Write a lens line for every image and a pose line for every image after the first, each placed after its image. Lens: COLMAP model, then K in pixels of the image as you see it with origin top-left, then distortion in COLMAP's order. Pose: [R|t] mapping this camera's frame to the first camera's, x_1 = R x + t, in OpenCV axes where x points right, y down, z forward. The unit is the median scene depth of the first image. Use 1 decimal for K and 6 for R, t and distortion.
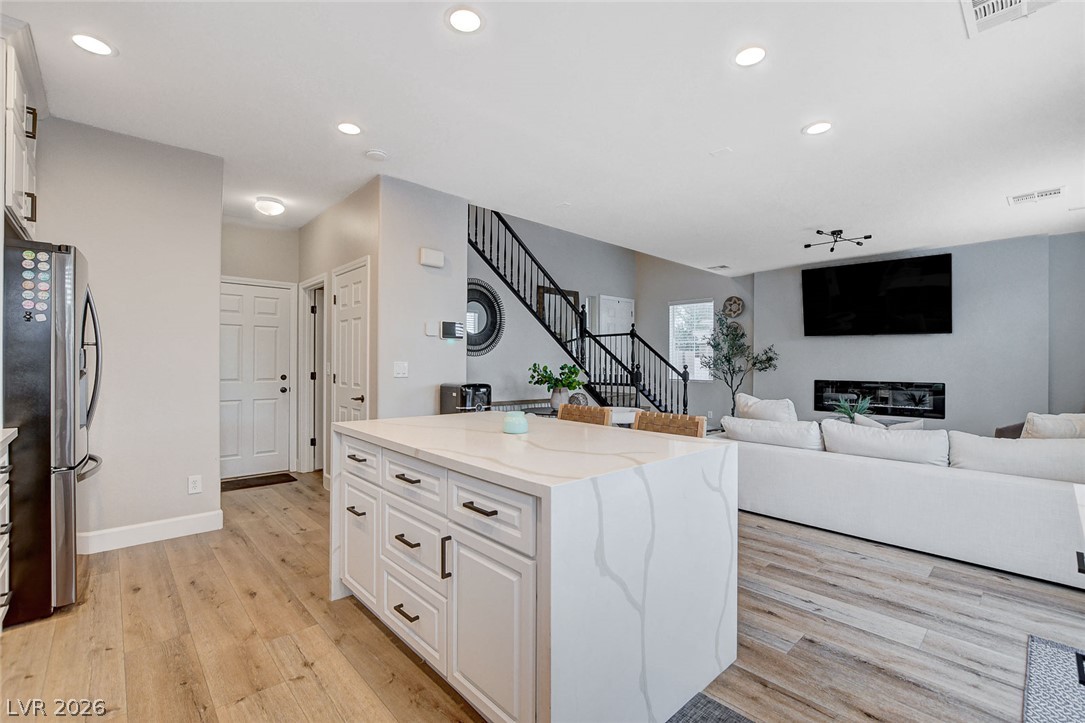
lens RADIAL K [[475.3, 0, 543.8], [0, 475.3, 363.0], [0, 0, 1]] dist [-0.024430, 0.005322]
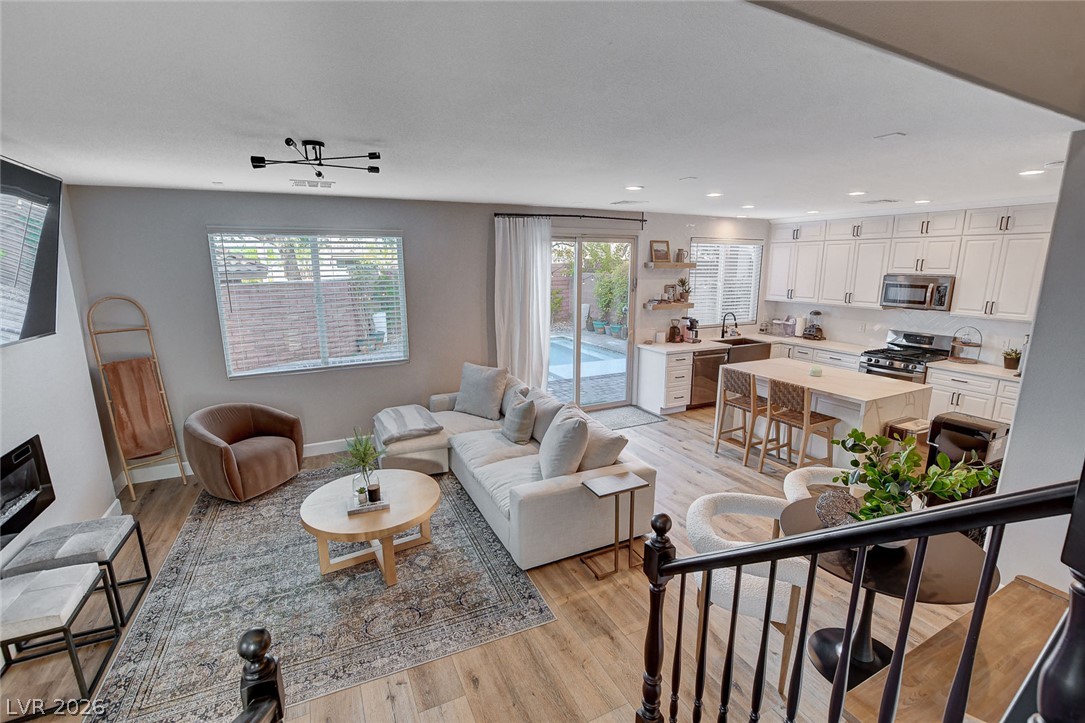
lens RADIAL K [[479.4, 0, 540.0], [0, 479.4, 365.9], [0, 0, 1]] dist [-0.027943, 0.000369]
pose [[-0.956152, -0.063382, 0.285931, 0.159106], [-0.002076, 0.977744, 0.209793, -0.106283], [-0.292864, 0.200000, -0.935003, 1.024794]]
